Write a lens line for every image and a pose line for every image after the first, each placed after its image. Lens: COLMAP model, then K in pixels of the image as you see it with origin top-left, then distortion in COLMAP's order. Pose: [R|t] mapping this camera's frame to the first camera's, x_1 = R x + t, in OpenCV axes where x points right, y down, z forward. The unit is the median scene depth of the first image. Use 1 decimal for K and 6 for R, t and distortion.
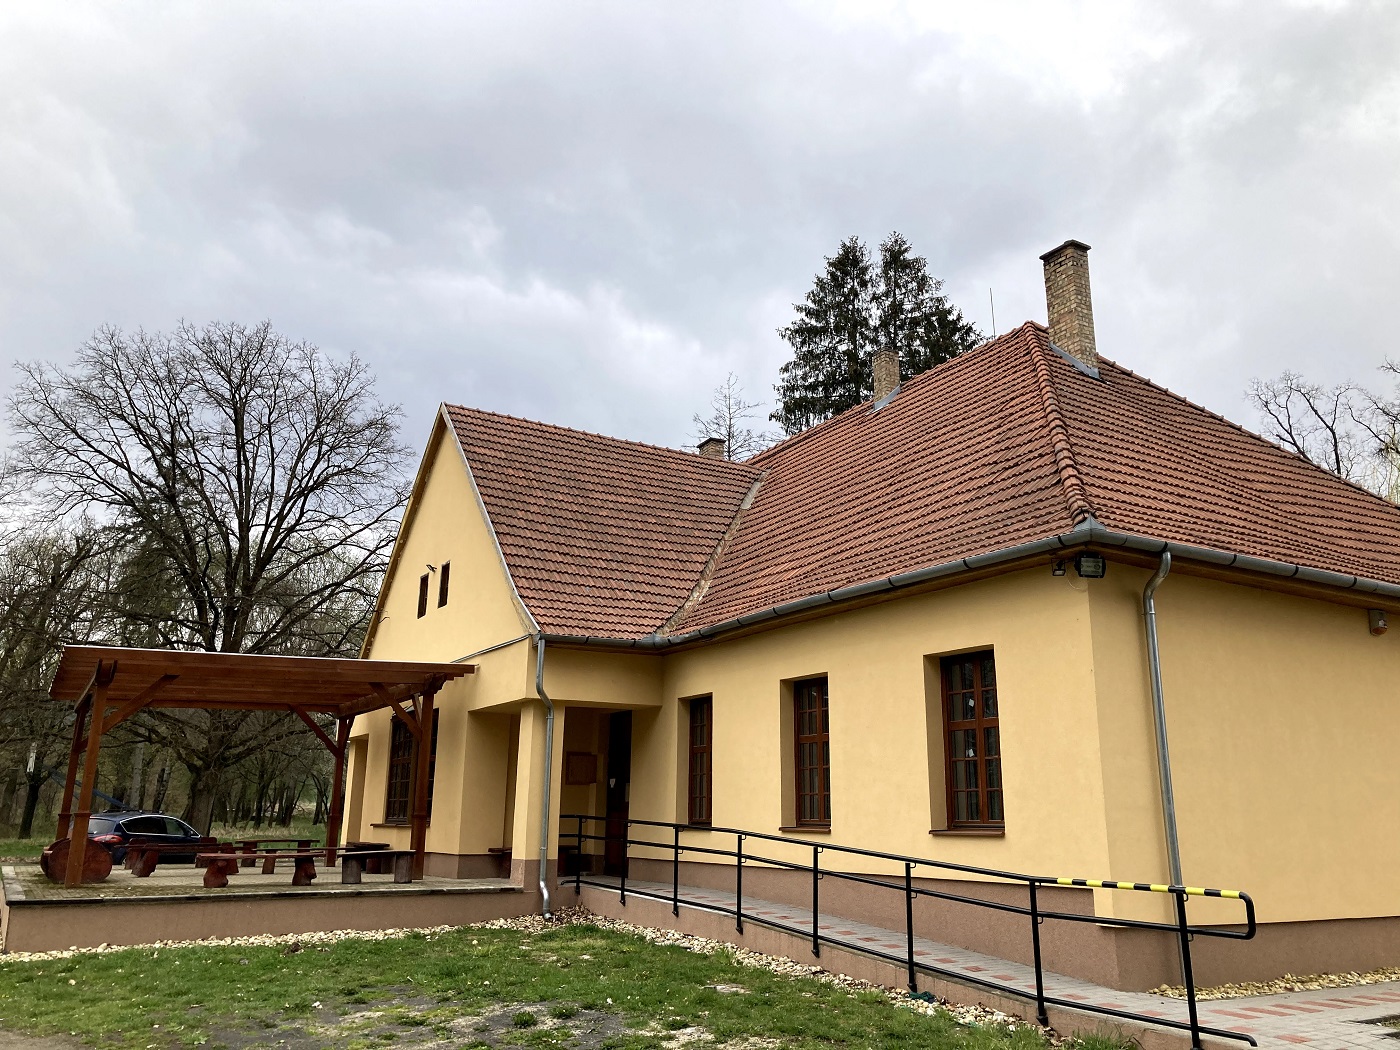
lens RADIAL K [[1083.8, 0, 700.0], [0, 1083.8, 525.0], [0, 0, 1]] dist [-0.002677, -0.006764]
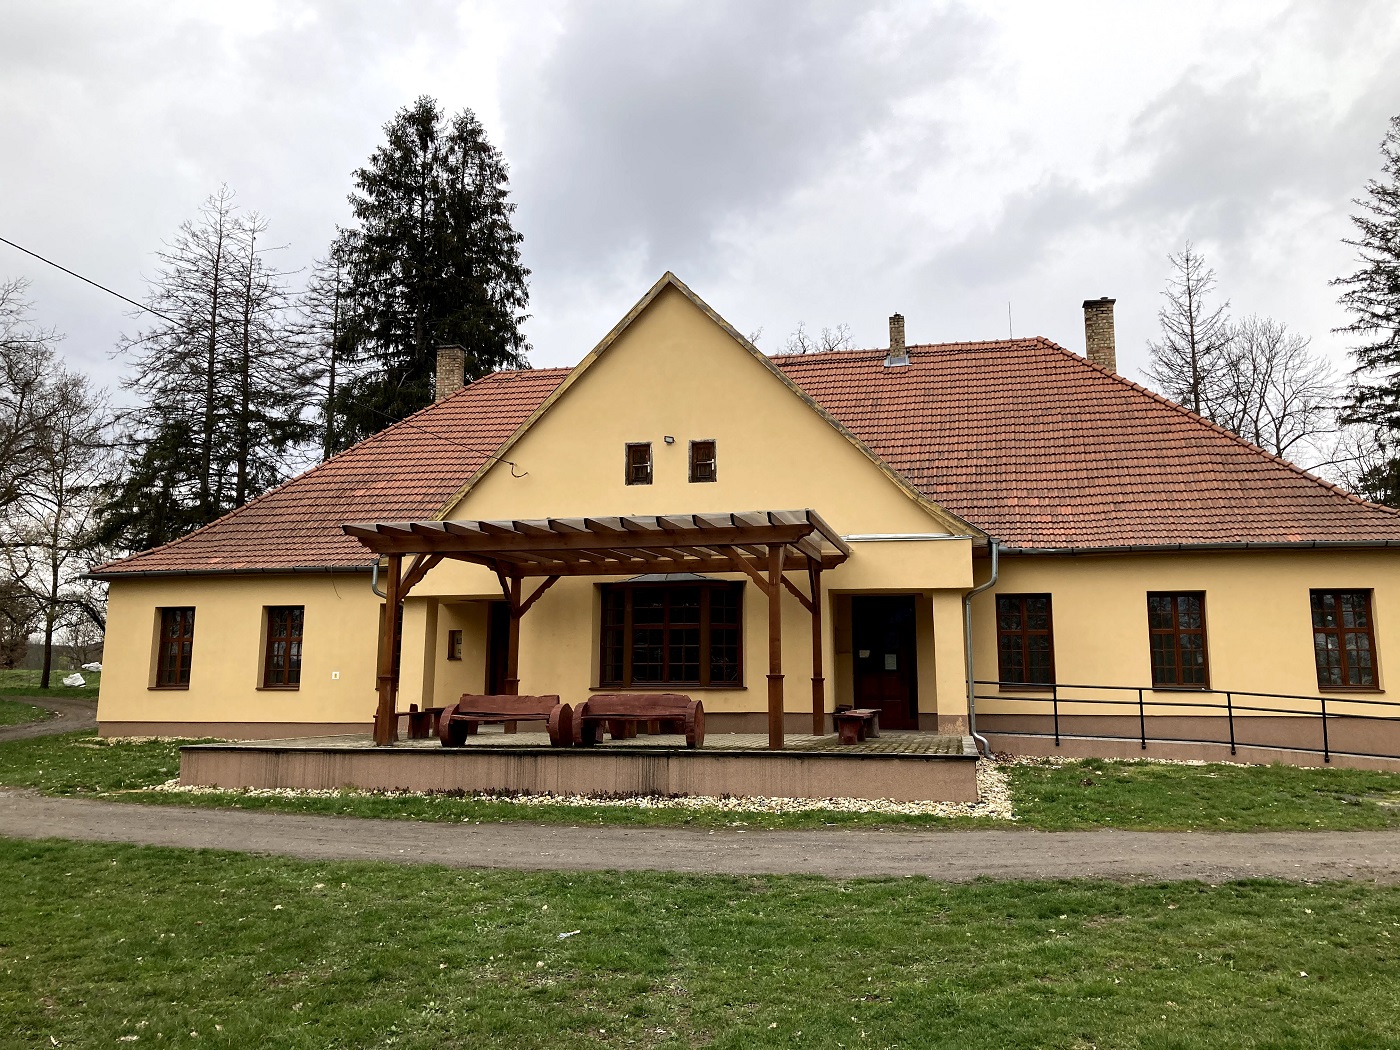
lens RADIAL K [[1079.8, 0, 679.9], [0, 1079.8, 519.3], [0, 0, 1]] dist [0.016409, -0.006908]
pose [[0.710691, 0.105280, 0.695582, -1.059955], [-0.184669, 0.981984, 0.040051, 0.079708], [-0.678834, -0.156917, 0.717329, 0.296925]]
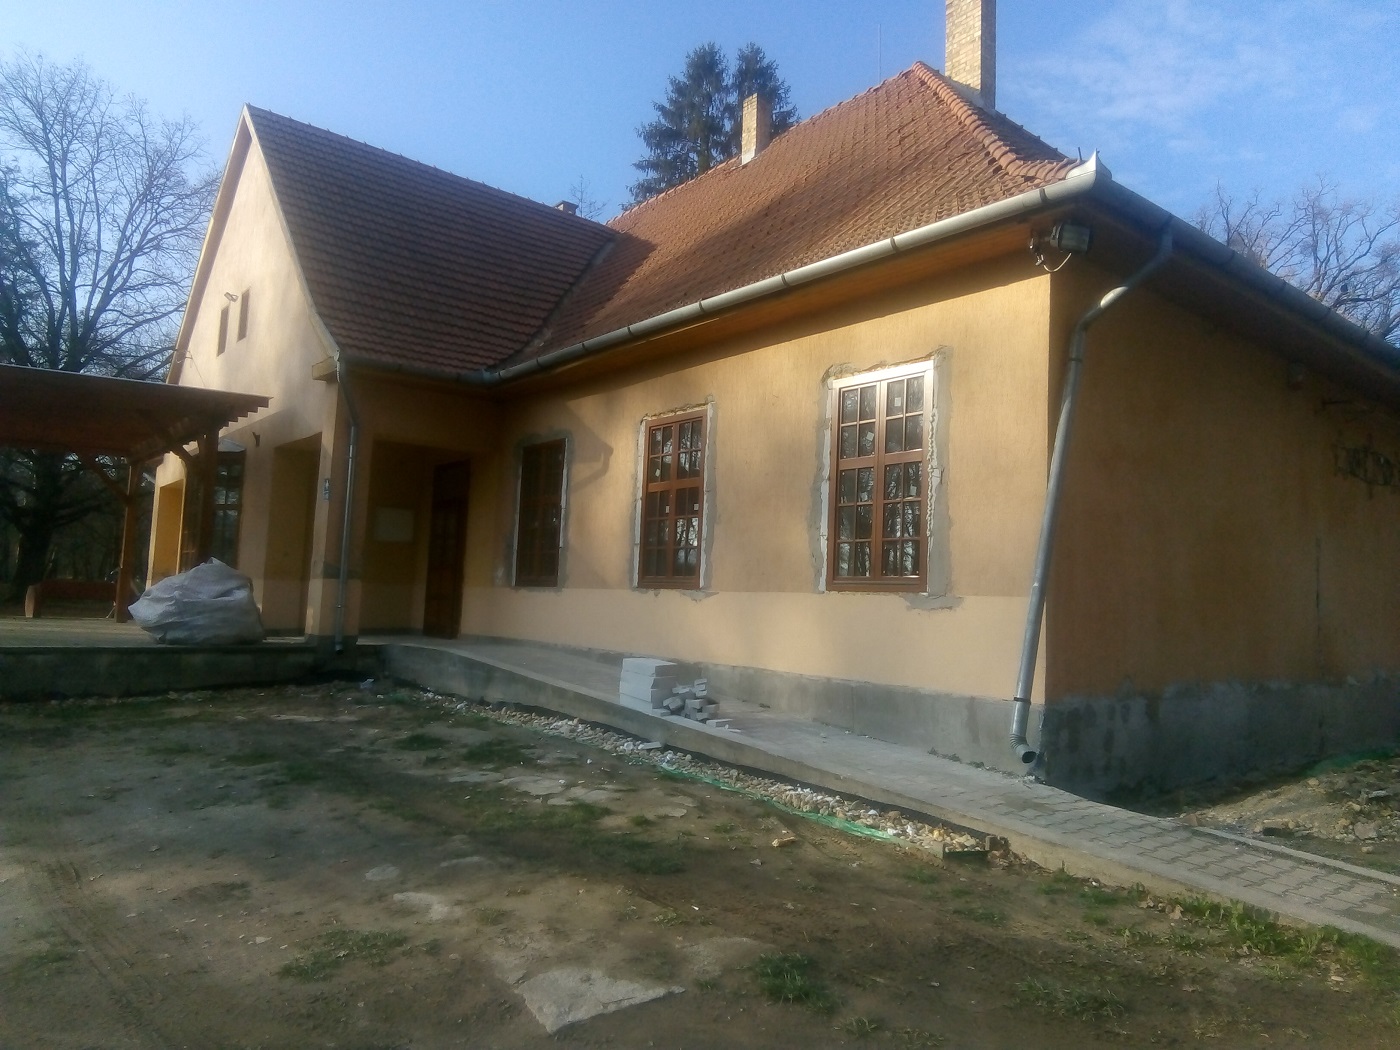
lens RADIAL K [[918.8, 0, 694.8], [0, 918.8, 521.6], [0, 0, 1]] dist [0.079084, -0.100613]
pose [[0.987367, 0.031148, 0.155359, 0.012231], [-0.059332, 0.981833, 0.180231, 0.068450], [-0.146923, -0.187172, 0.971278, 0.213487]]
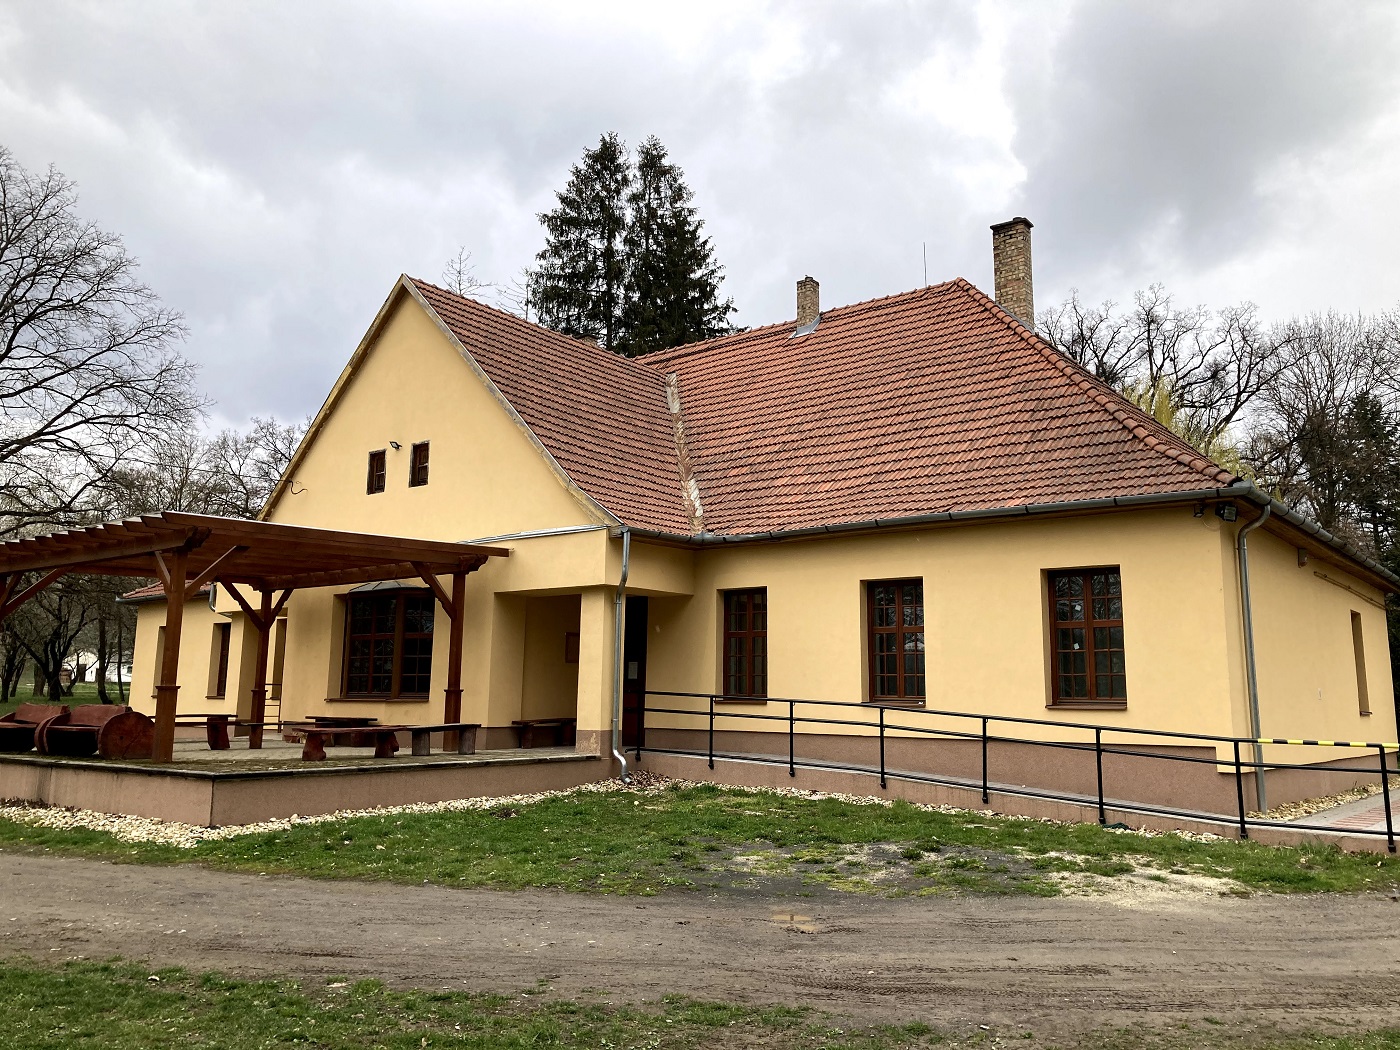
lens RADIAL K [[1079.8, 0, 679.9], [0, 1079.8, 519.3], [0, 0, 1]] dist [0.016409, -0.006908]
pose [[0.938093, 0.060915, 0.340985, -0.386019], [-0.095417, 0.991773, 0.085331, -0.001977], [-0.332982, -0.112584, 0.936188, -0.016121]]
